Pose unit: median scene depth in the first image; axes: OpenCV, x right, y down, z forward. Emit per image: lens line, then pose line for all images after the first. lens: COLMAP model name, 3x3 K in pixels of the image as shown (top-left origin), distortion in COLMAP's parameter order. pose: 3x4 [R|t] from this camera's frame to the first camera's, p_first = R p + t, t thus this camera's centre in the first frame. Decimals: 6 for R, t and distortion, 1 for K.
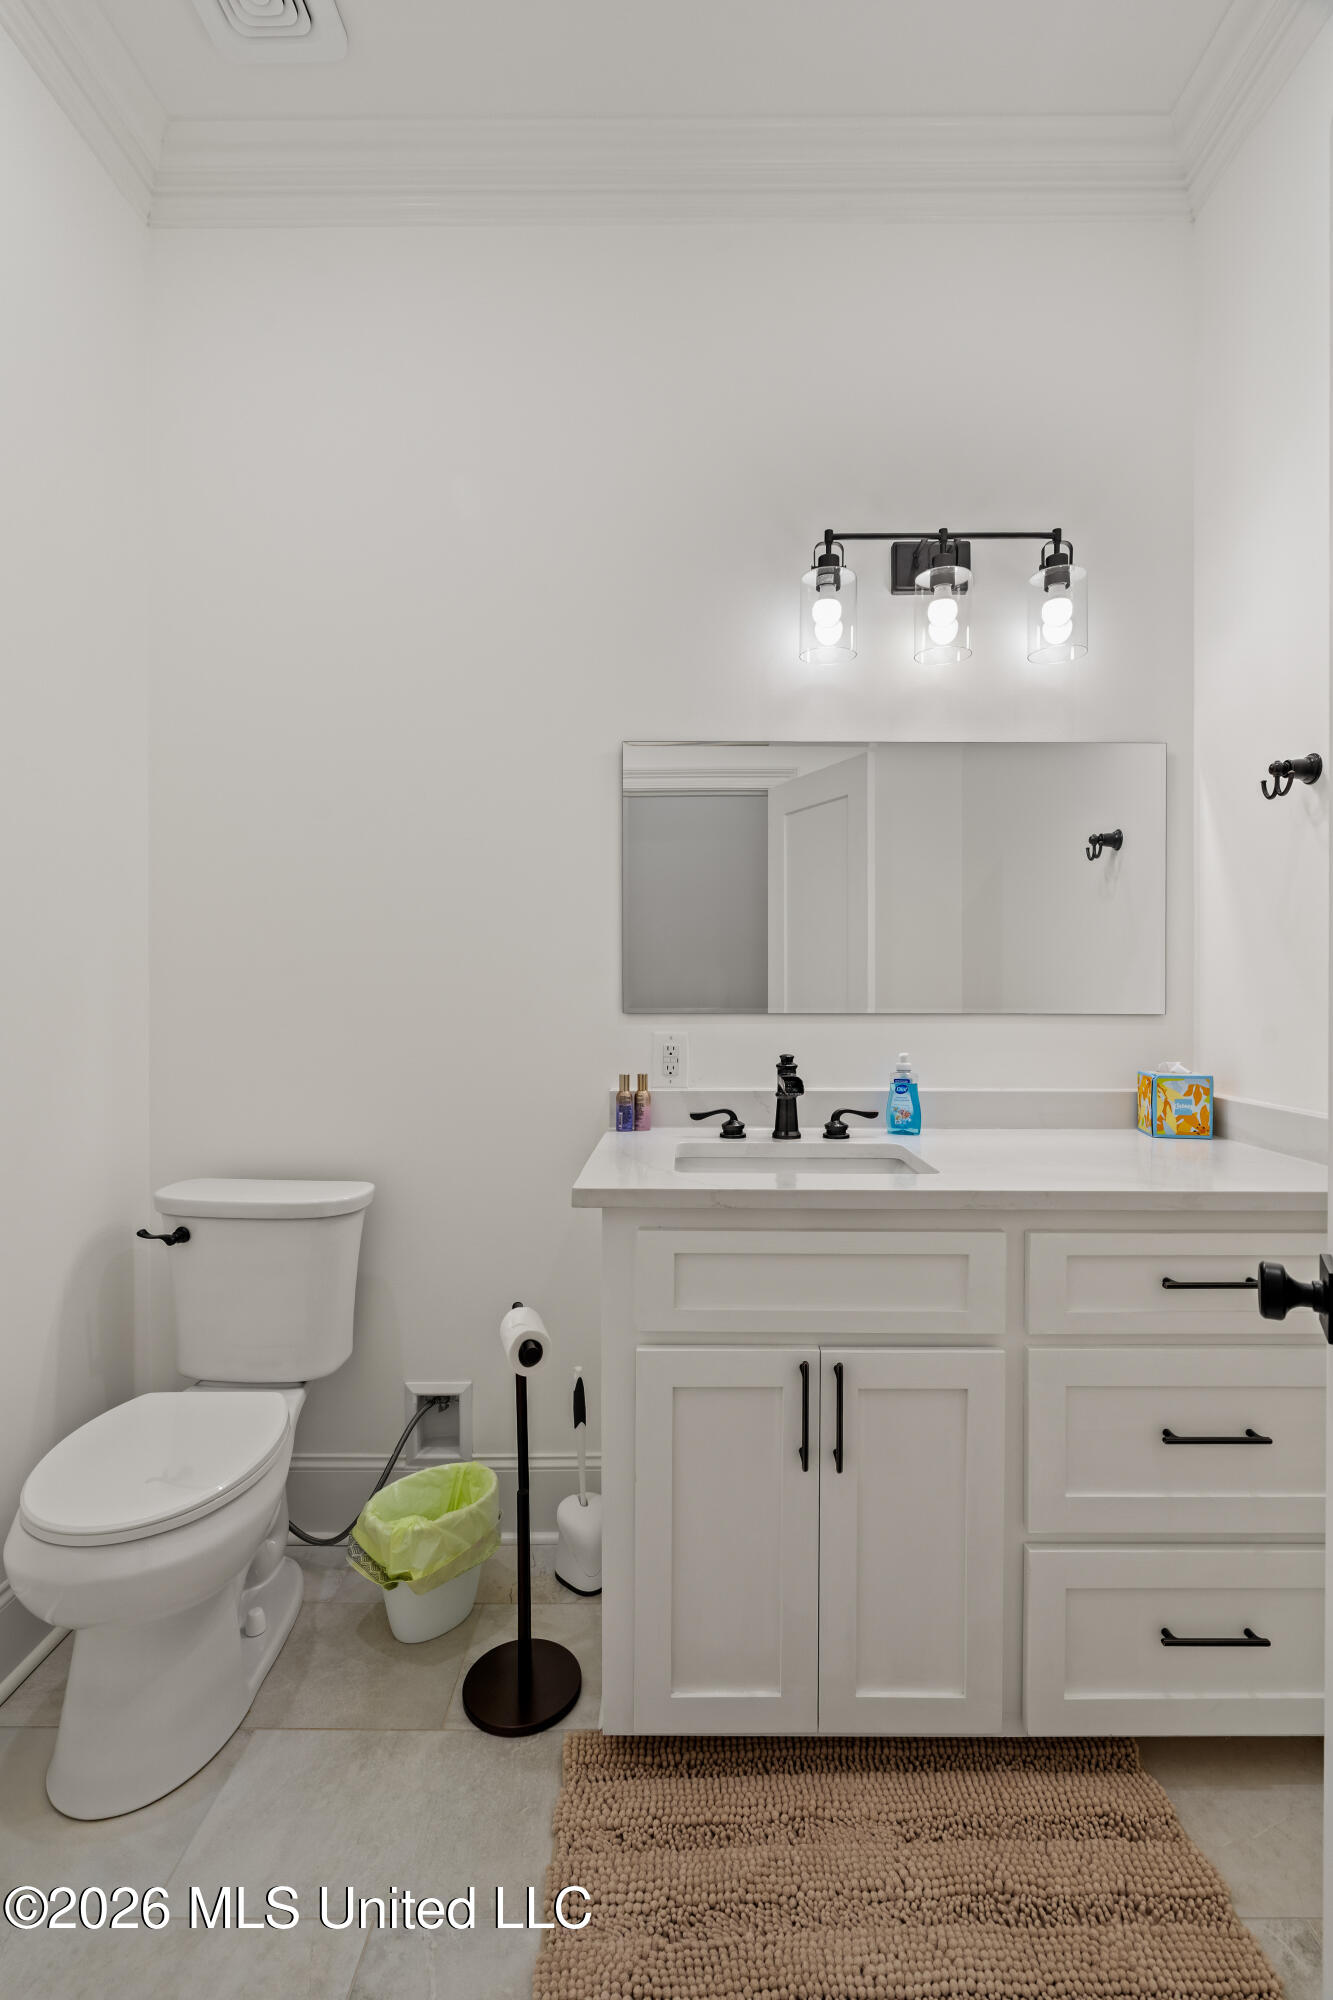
lens RADIAL K [[897.4, 0, 678.6], [0, 897.4, 992.7], [0, 0, 1]] dist [-0.007106, -0.000148]
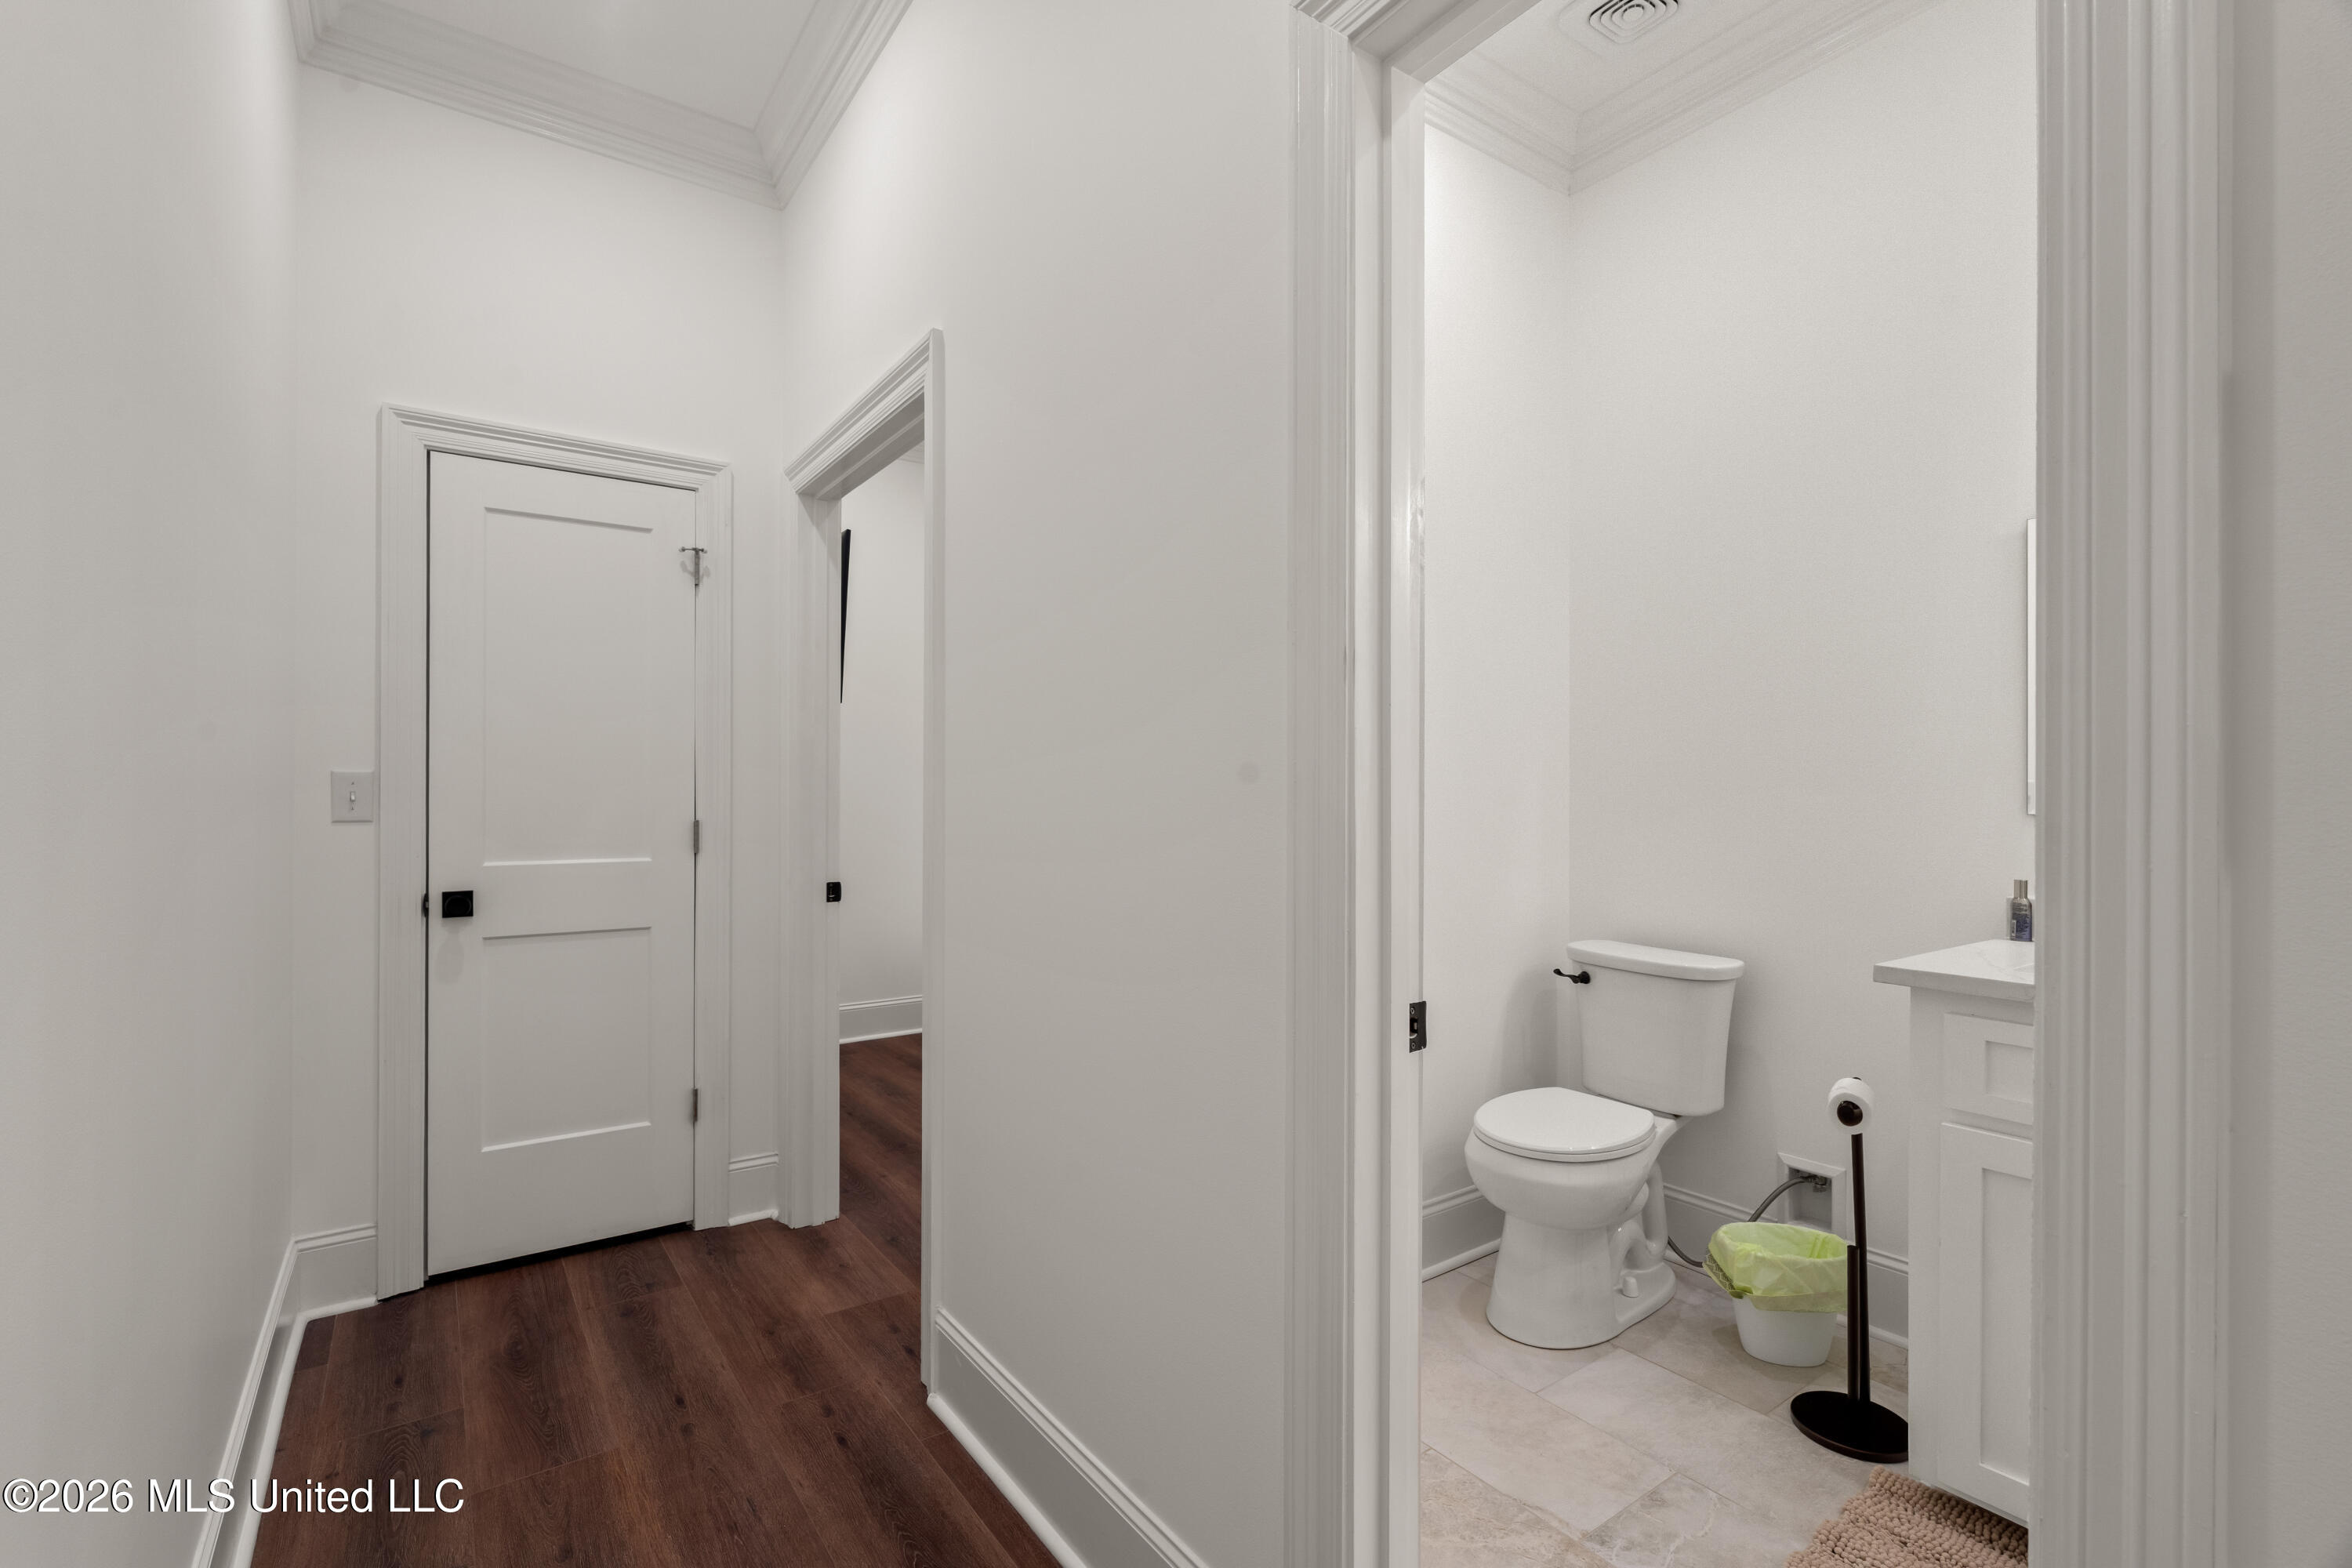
lens RADIAL K [[1055.3, 0, 1160.3], [0, 1055.3, 778.3], [0, 0, 1]] dist [-0.007106, -0.000148]
pose [[0.577863, -0.000186, -0.816134, 0.363204], [-0.003658, 0.999989, -0.002818, -0.009016], [0.816125, 0.004614, 0.577856, -0.412664]]
